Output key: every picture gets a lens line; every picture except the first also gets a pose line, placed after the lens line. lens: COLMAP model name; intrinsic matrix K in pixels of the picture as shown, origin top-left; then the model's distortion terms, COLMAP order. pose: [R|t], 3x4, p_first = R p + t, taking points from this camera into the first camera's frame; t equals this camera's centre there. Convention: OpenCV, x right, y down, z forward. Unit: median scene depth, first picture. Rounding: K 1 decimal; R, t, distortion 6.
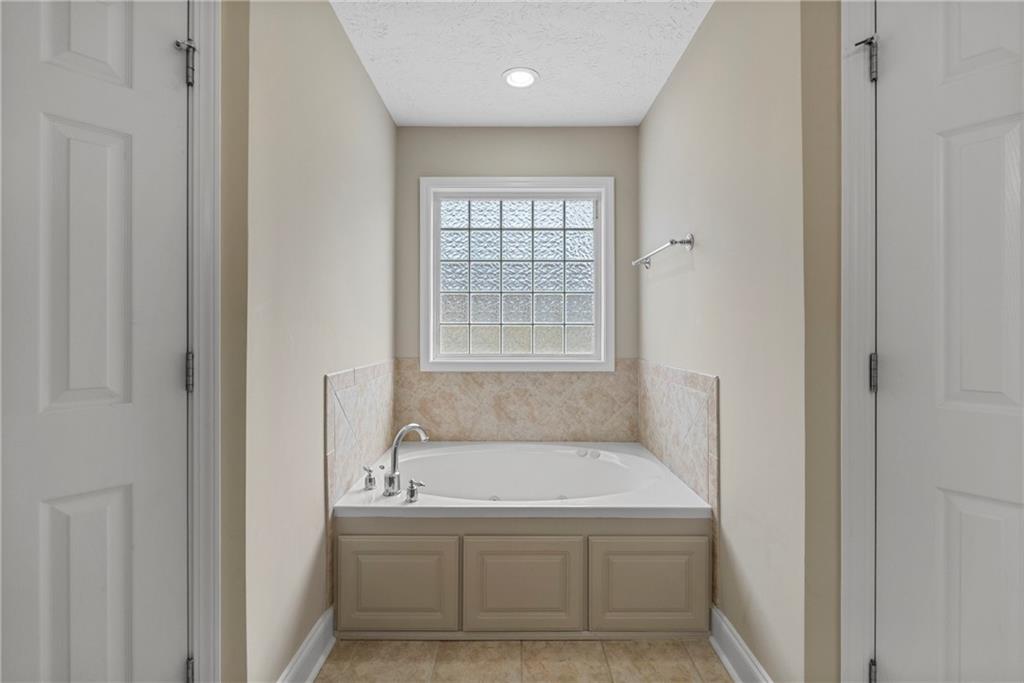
lens RADIAL K [[458.3, 0, 513.2], [0, 458.3, 330.0], [0, 0, 1]] dist [-0.004248, 0.000666]
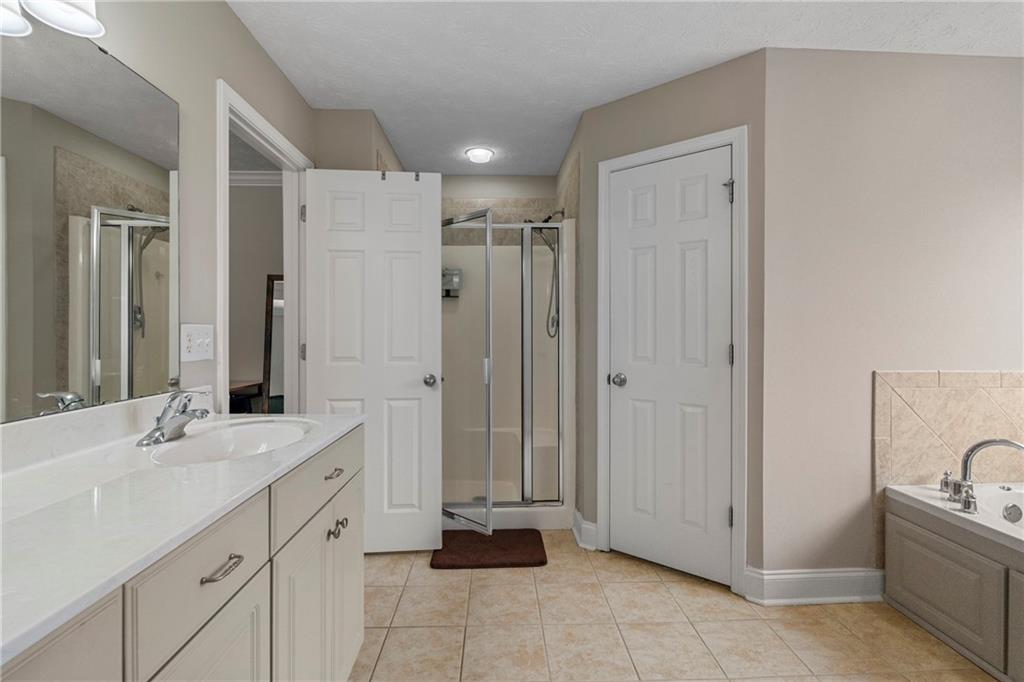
lens RADIAL K [[422.3, 0, 512.5], [0, 422.3, 335.8], [0, 0, 1]] dist [-0.000079, 0.000056]
pose [[0.051393, 0.006491, -0.998657, 0.631524], [-0.001592, 0.999978, 0.006418, 0.001818], [0.998677, 0.001260, 0.051402, 0.007046]]
